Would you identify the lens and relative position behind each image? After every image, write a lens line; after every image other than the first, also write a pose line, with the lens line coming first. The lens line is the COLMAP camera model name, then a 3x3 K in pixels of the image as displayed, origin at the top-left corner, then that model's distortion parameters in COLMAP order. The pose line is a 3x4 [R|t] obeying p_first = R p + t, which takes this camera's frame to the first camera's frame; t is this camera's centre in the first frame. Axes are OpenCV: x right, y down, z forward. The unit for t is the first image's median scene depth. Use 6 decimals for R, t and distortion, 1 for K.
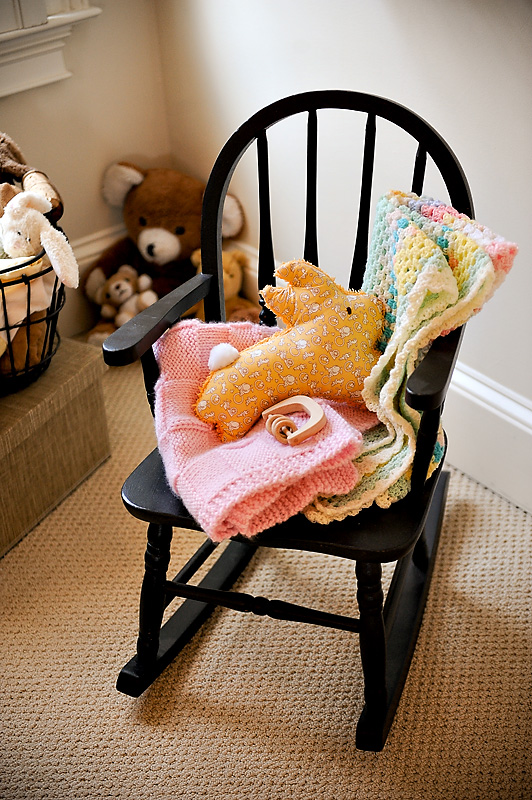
lens RADIAL K [[1439.2, 0, 266.0], [0, 1439.2, 400.0], [0, 0, 1]] dist [0.146722, -0.005110]
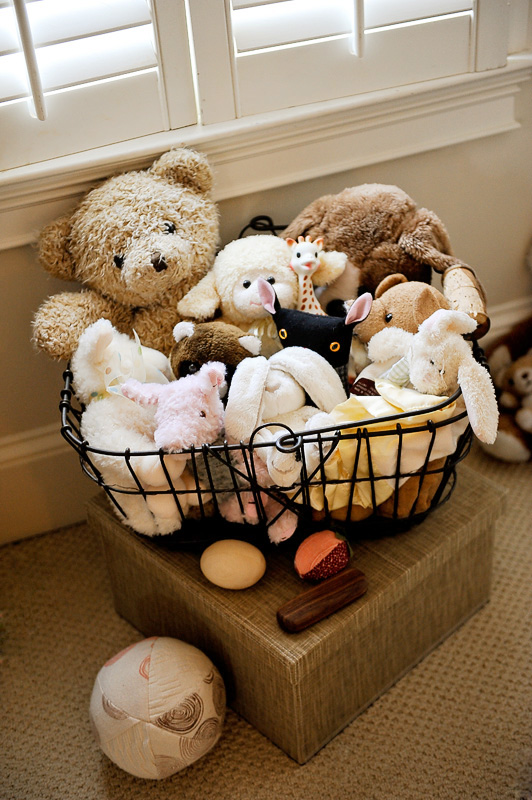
lens RADIAL K [[1232.8, 0, 266.0], [0, 1232.8, 400.0], [0, 0, 1]] dist [0.140960, 0.021080]
pose [[0.958132, 0.175327, -0.226372, -0.094866], [-0.148751, 0.980335, 0.129678, -0.158851], [0.244657, -0.090575, 0.965370, 0.304230]]
